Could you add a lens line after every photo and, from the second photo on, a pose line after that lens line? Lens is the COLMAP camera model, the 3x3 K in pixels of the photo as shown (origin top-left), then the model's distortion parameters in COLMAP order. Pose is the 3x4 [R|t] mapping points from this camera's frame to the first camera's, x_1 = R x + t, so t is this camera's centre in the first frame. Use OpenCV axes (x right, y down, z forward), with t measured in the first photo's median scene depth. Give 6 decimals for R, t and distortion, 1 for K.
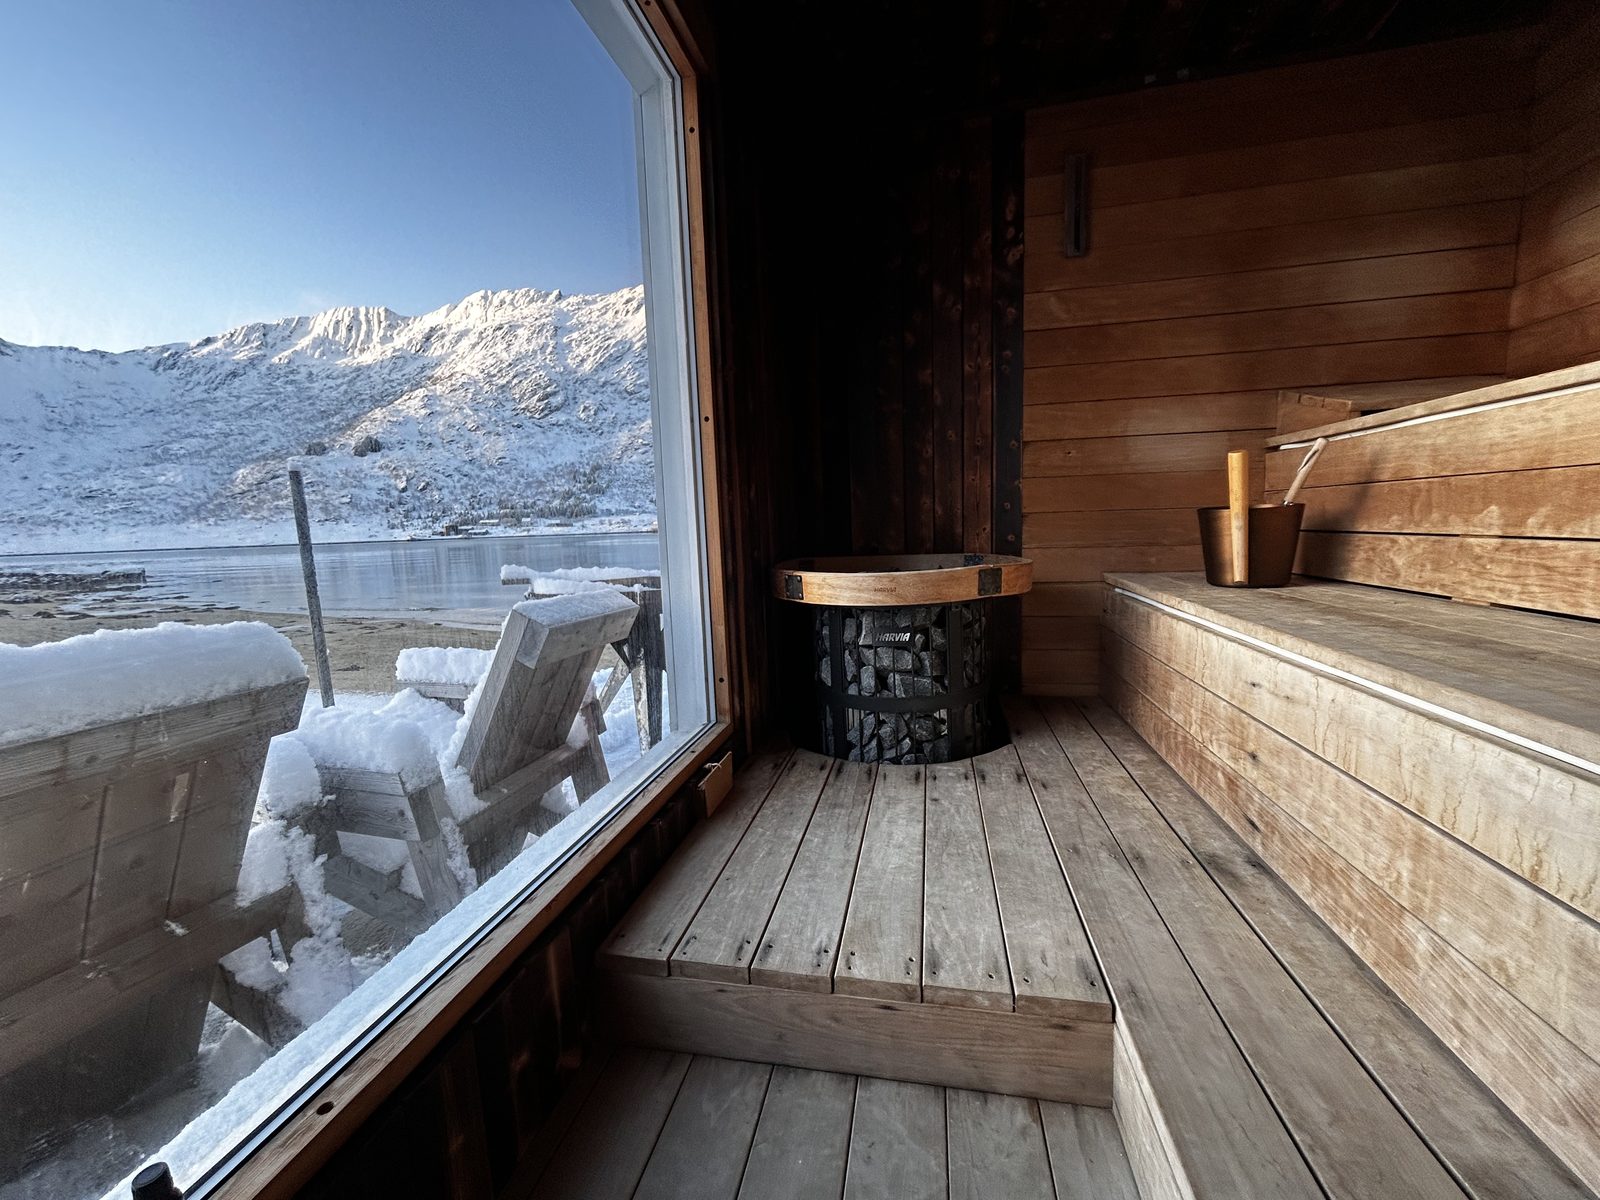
lens RADIAL K [[651.0, 0, 794.8], [0, 651.0, 599.1], [0, 0, 1]] dist [-0.001613, 0.000896]
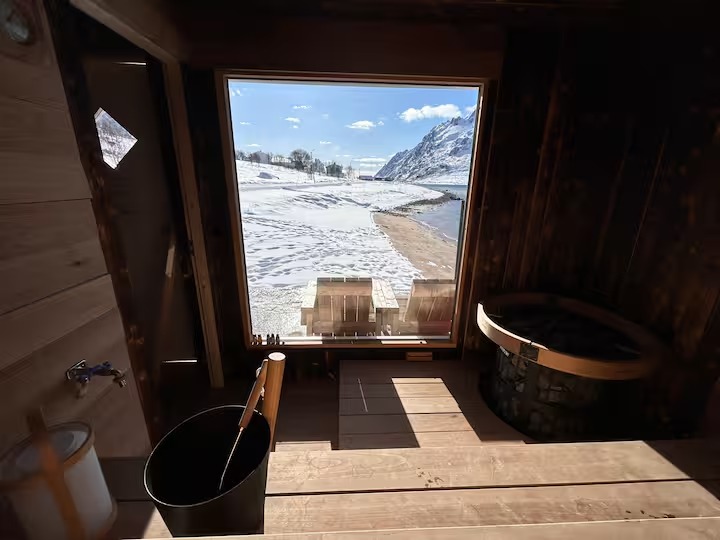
lens RADIAL K [[292.9, 0, 361.0], [0, 292.9, 271.0], [0, 0, 1]] dist [-0.001613, 0.000896]
pose [[0.252587, 0.319850, -0.913179, 0.770083], [-0.140101, 0.945926, 0.292568, -0.369471], [0.957377, 0.054038, 0.283740, 0.293072]]
